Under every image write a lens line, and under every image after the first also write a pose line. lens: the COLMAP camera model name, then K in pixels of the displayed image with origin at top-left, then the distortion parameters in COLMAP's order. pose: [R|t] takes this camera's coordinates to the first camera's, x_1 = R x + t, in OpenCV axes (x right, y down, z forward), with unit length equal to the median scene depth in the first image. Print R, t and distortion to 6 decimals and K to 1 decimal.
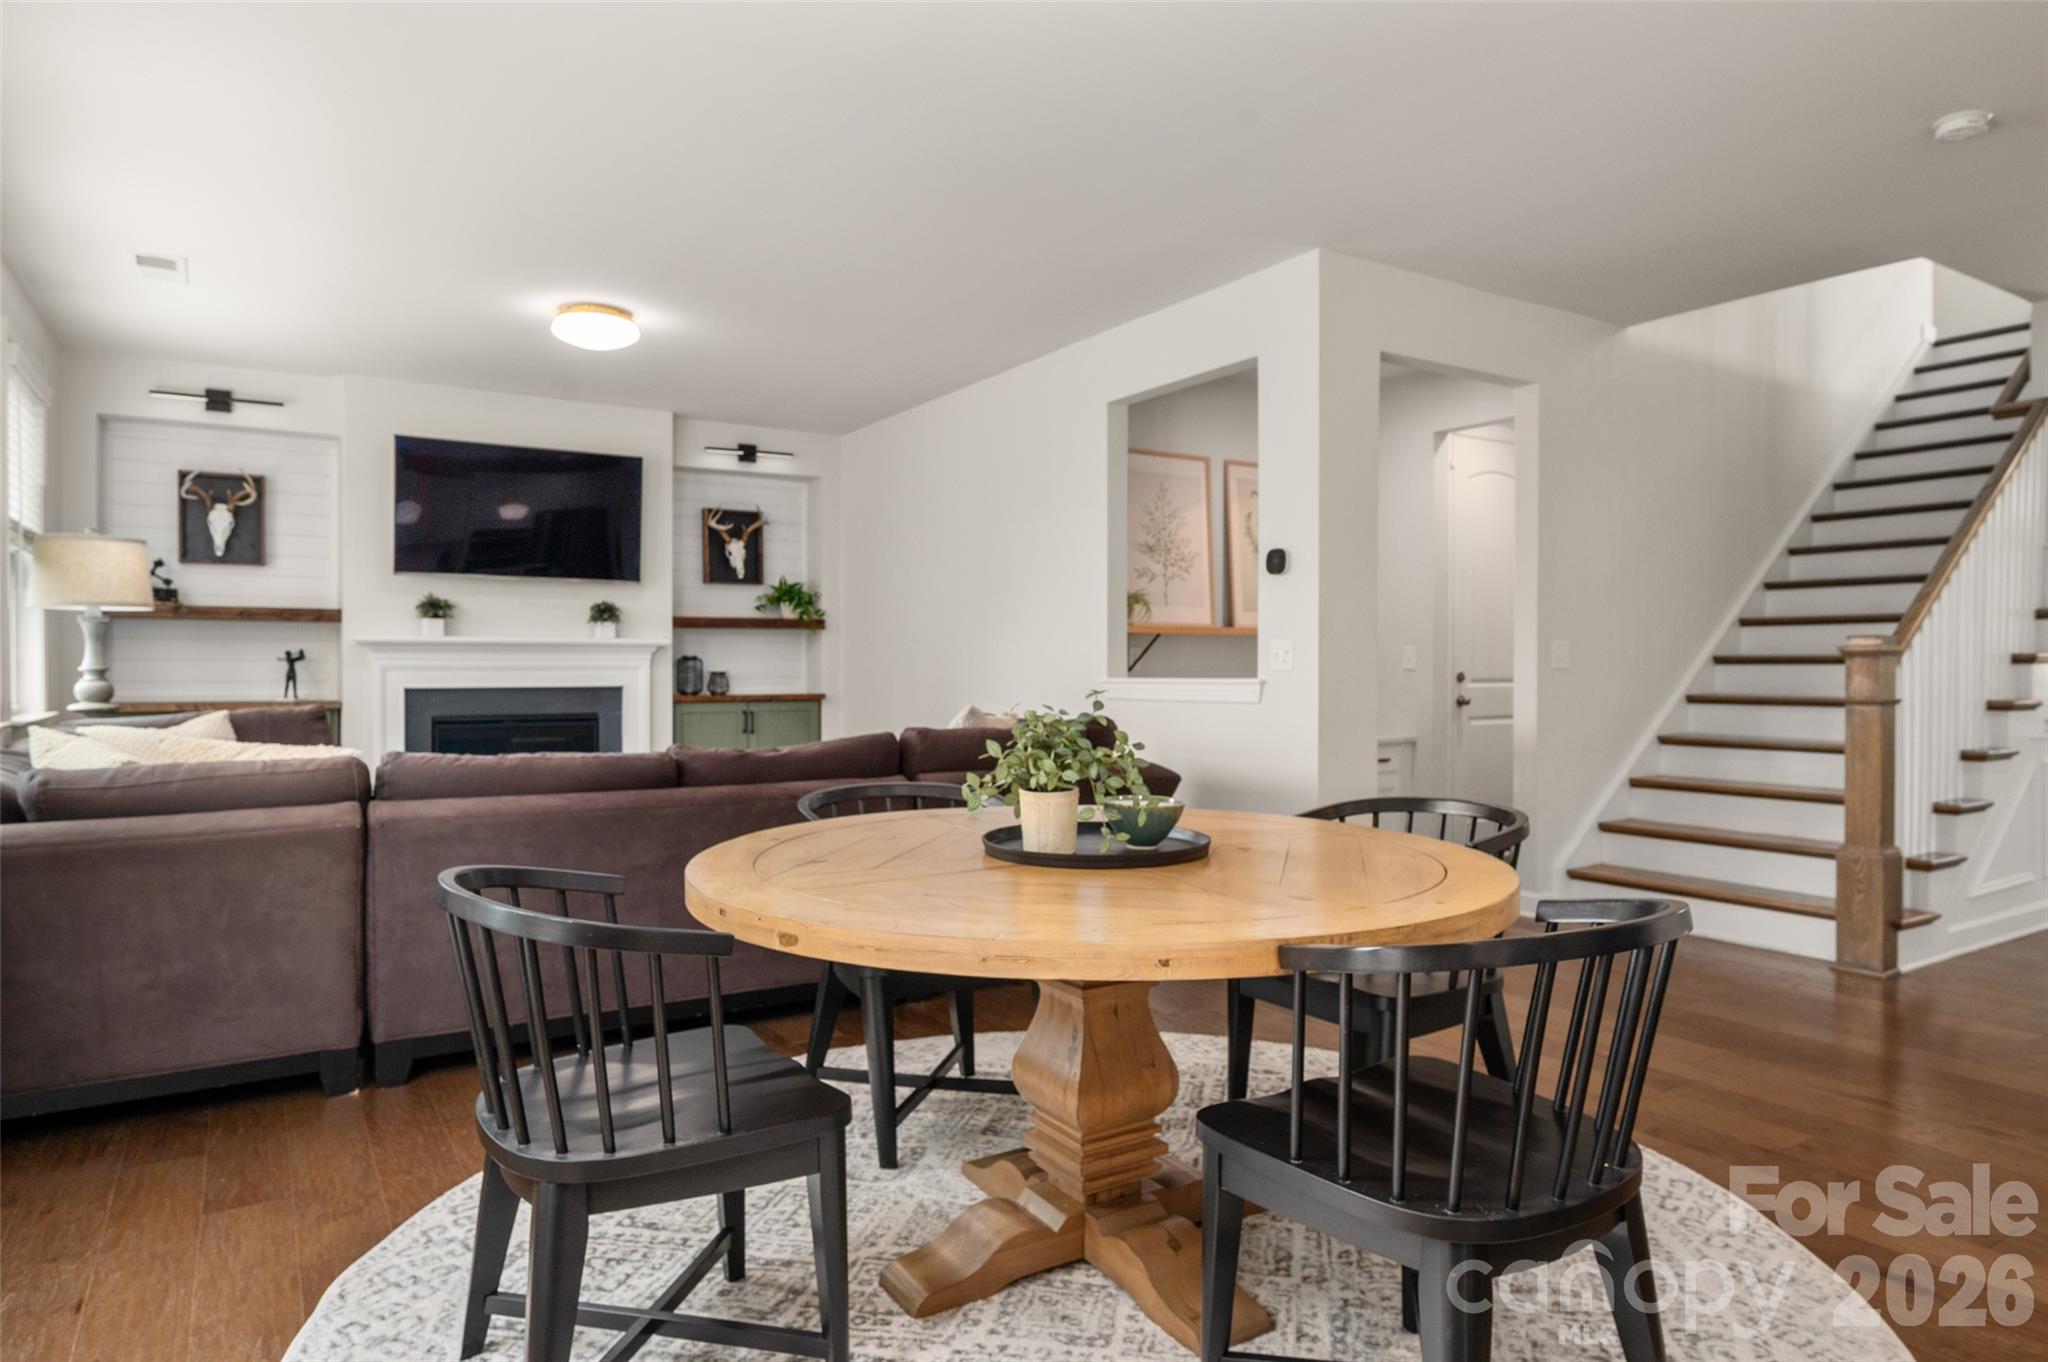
lens RADIAL K [[1217.2, 0, 1023.8], [0, 1217.2, 678.2], [0, 0, 1]] dist [0.003916, -0.000327]
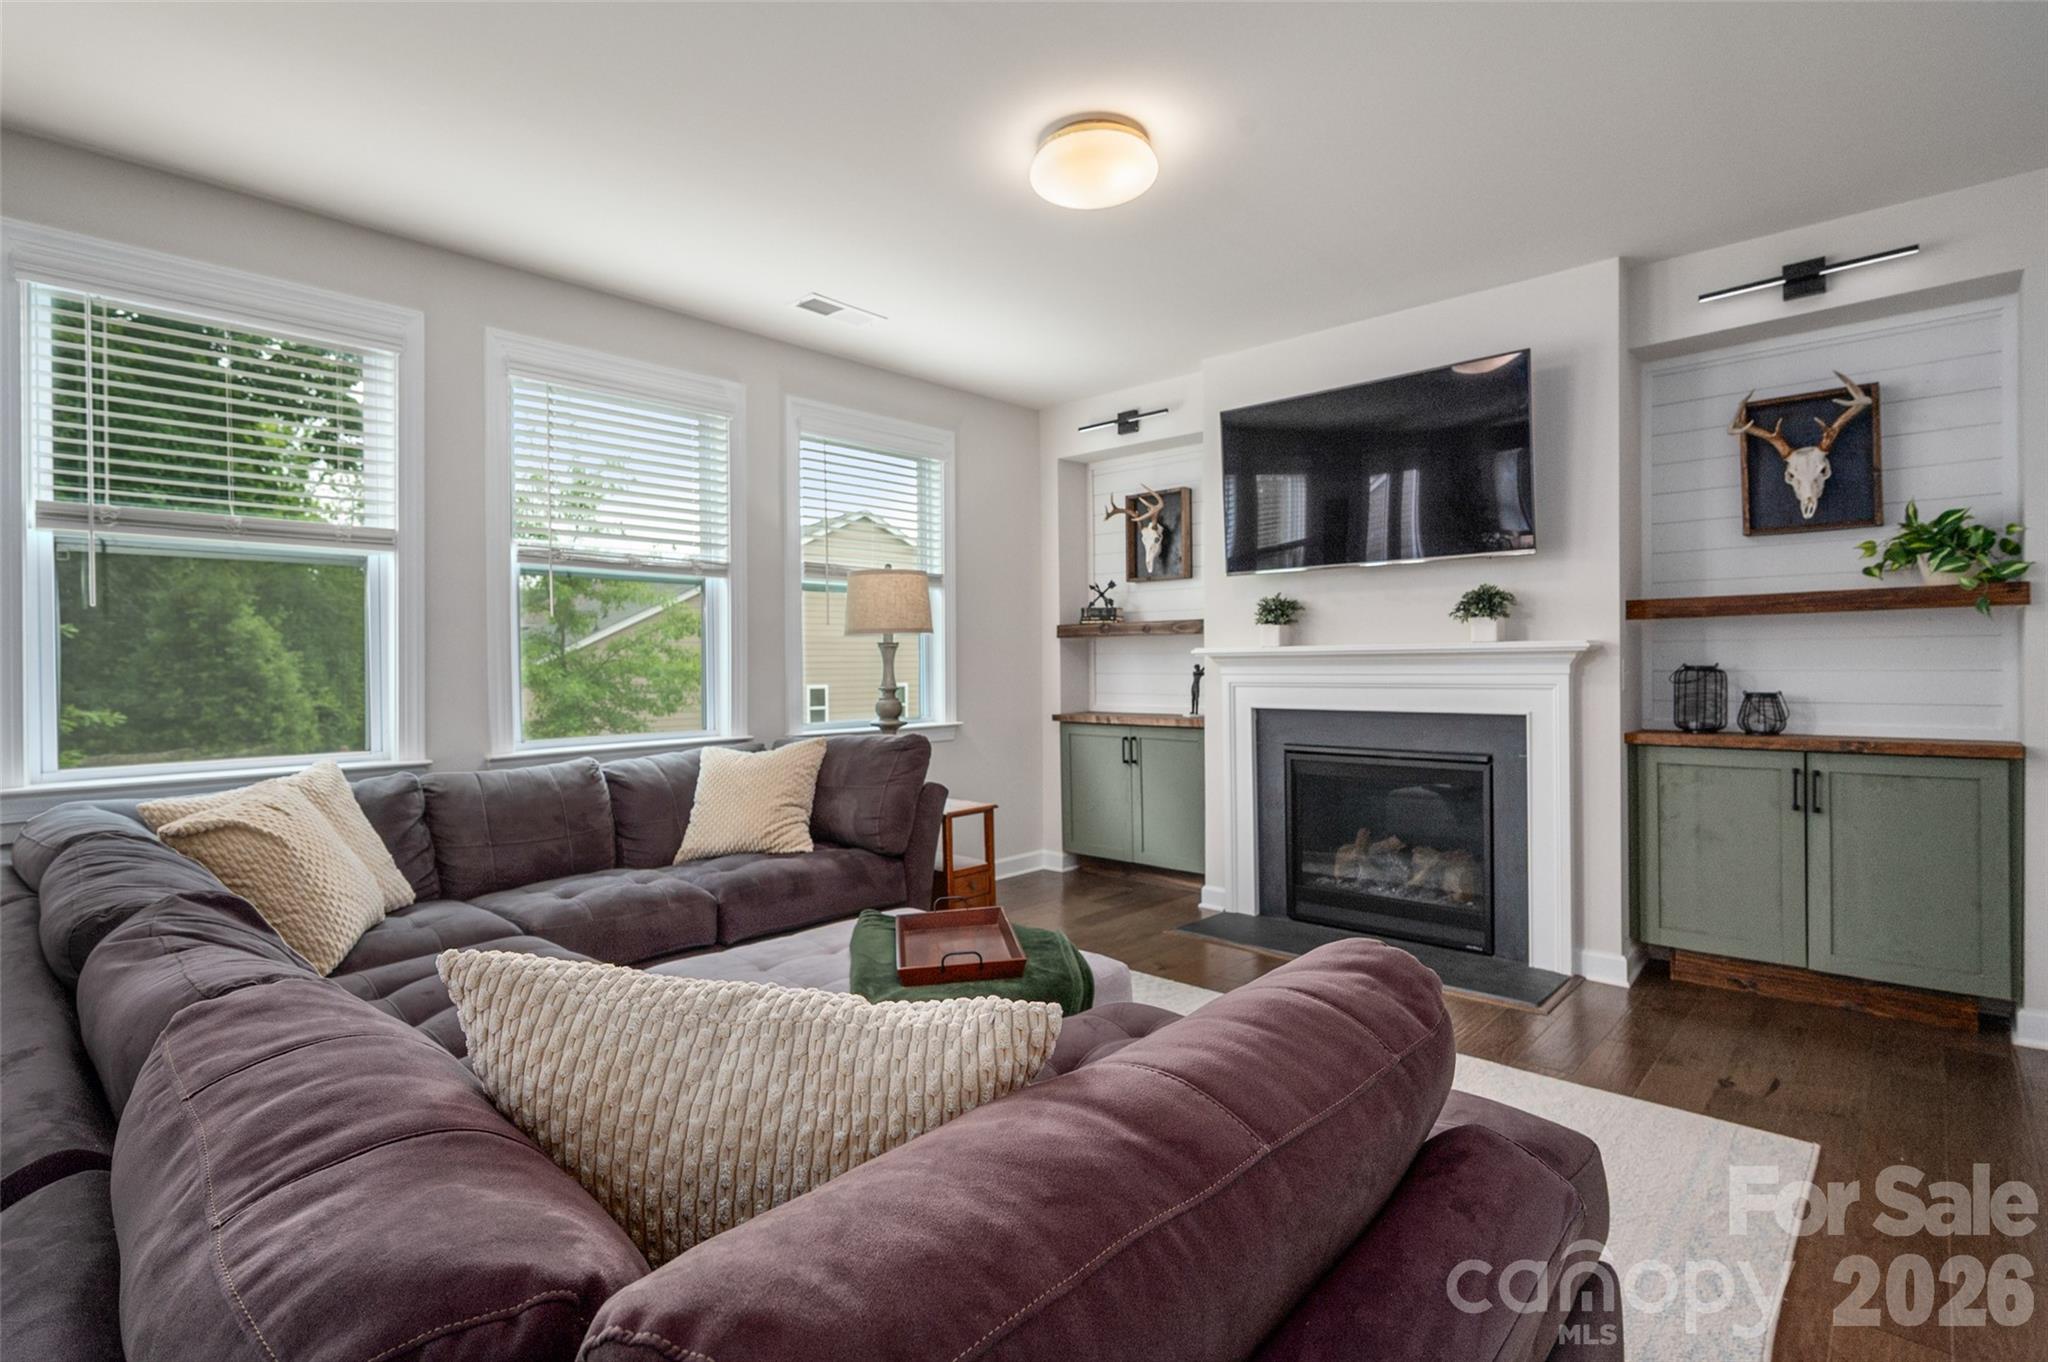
lens RADIAL K [[974.9, 0, 1029.6], [0, 974.9, 662.7], [0, 0, 1]] dist [-0.003107, -0.000444]
pose [[0.264897, -0.002396, -0.964274, 0.098258], [0.001929, 0.999996, -0.001955, -0.020858], [0.964275, -0.001342, 0.264900, 0.623896]]
